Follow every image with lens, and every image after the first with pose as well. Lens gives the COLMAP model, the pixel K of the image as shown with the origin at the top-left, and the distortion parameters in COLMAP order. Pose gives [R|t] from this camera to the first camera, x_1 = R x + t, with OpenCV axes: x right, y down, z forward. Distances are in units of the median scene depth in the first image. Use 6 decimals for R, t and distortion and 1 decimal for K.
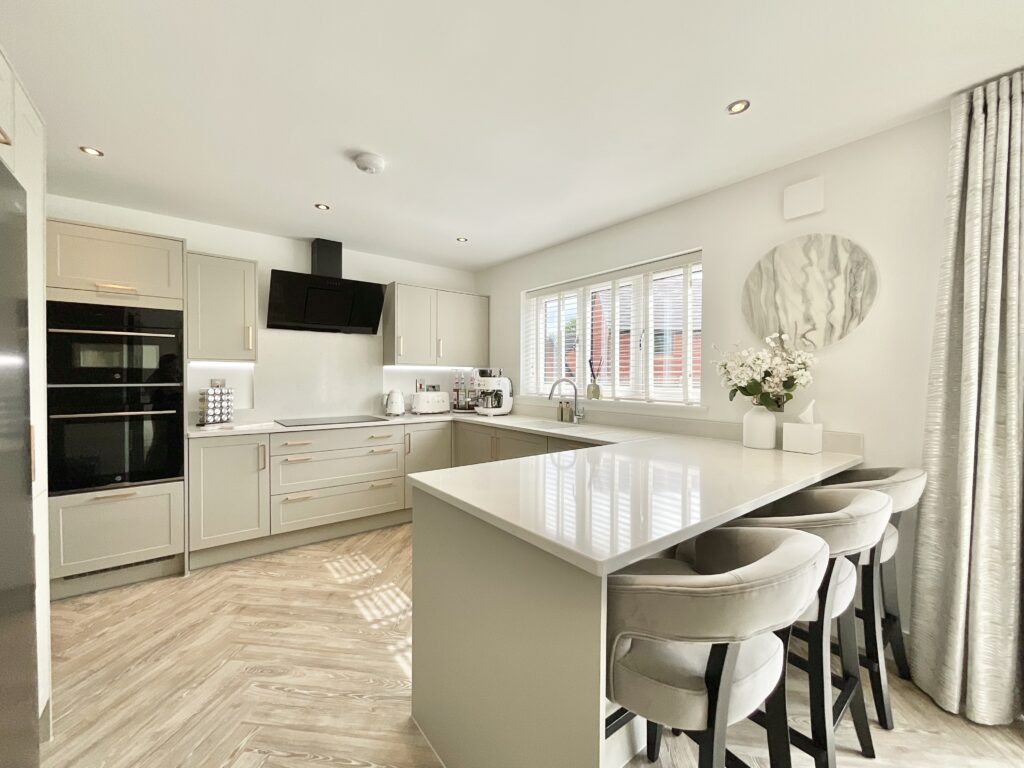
lens RADIAL K [[417.5, 0, 505.6], [0, 417.5, 386.5], [0, 0, 1]] dist [0.001583, 0.000324]
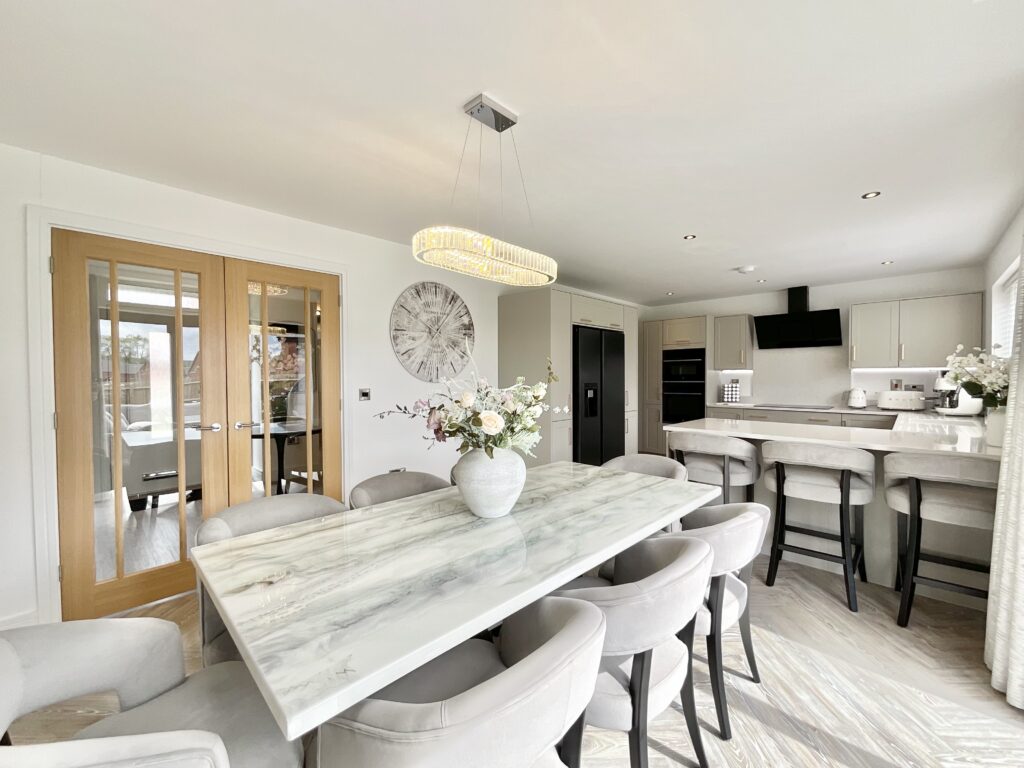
lens RADIAL K [[409.9, 0, 511.6], [0, 409.9, 382.7], [0, 0, 1]] dist [0.000466, -0.000004]
pose [[0.142488, 0.014073, -0.989696, 1.120447], [-0.014421, 0.999822, 0.012140, -0.010894], [0.989691, 0.012542, 0.142666, -0.273896]]
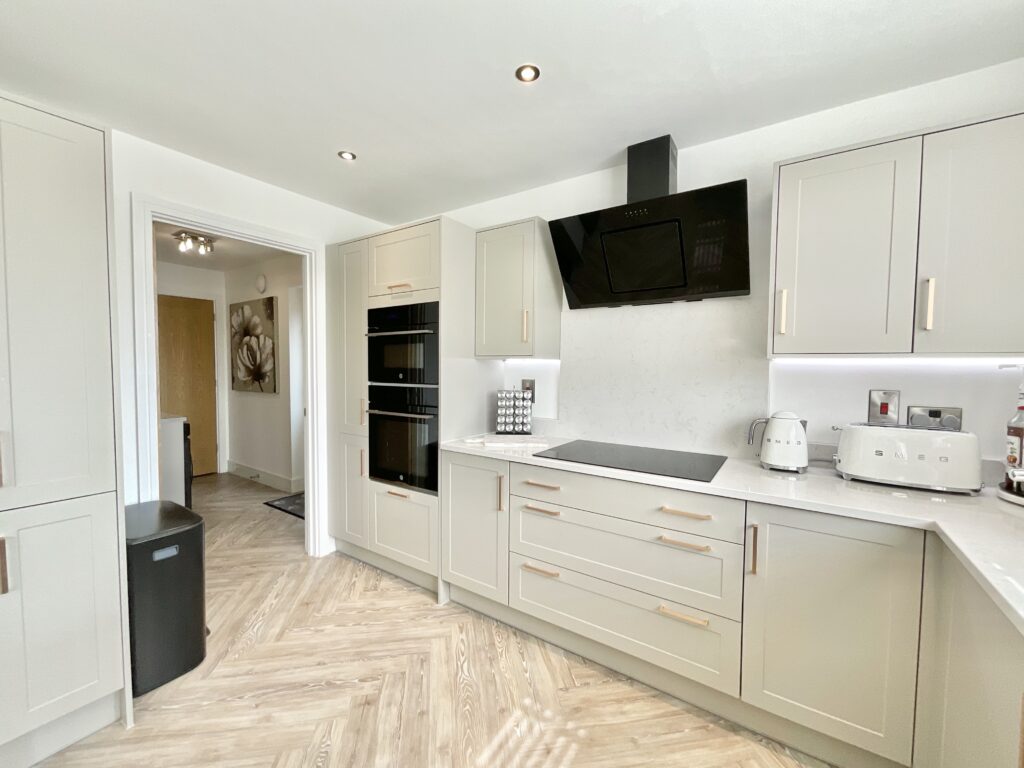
lens RADIAL K [[417.5, 0, 505.6], [0, 417.5, 386.5], [0, 0, 1]] dist [0.001583, 0.000324]
pose [[0.316154, 0.045908, -0.947596, 0.085587], [-0.027346, 0.998854, 0.039267, -0.040156], [0.948314, 0.013498, 0.317048, 0.811301]]
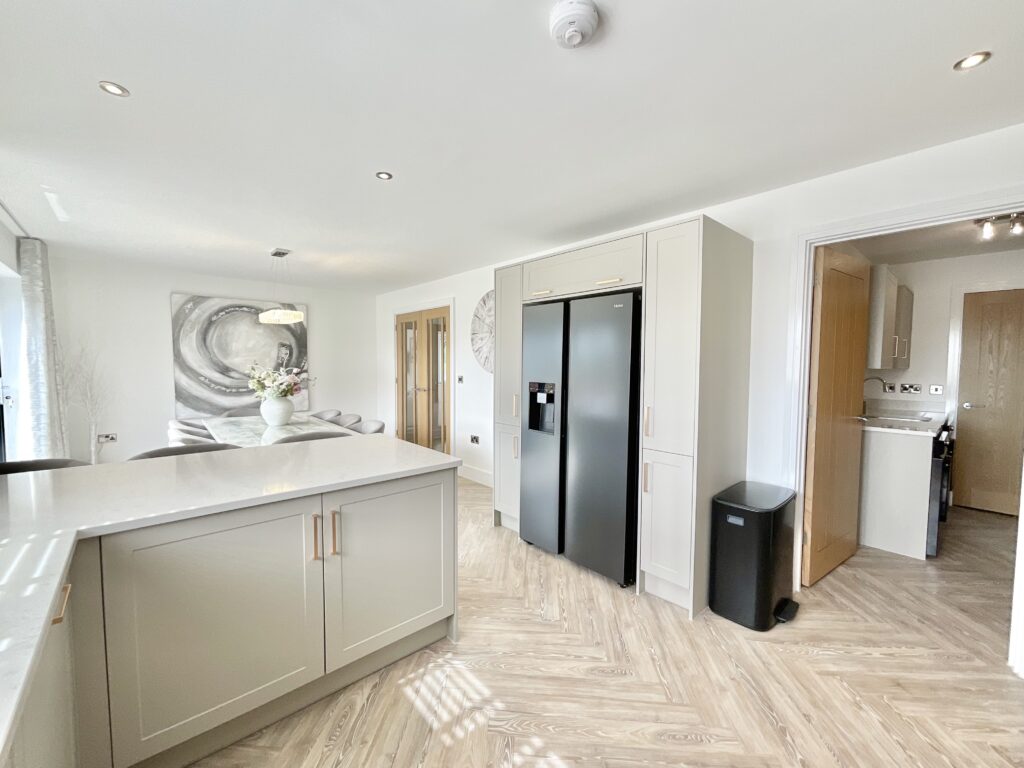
lens RADIAL K [[409.9, 0, 511.6], [0, 409.9, 382.7], [0, 0, 1]] dist [0.000466, -0.000004]
pose [[-0.996491, -0.008692, -0.083252, -0.155803], [-0.014139, 0.997781, 0.065065, -0.060923], [0.082502, 0.066014, -0.994402, 1.251932]]
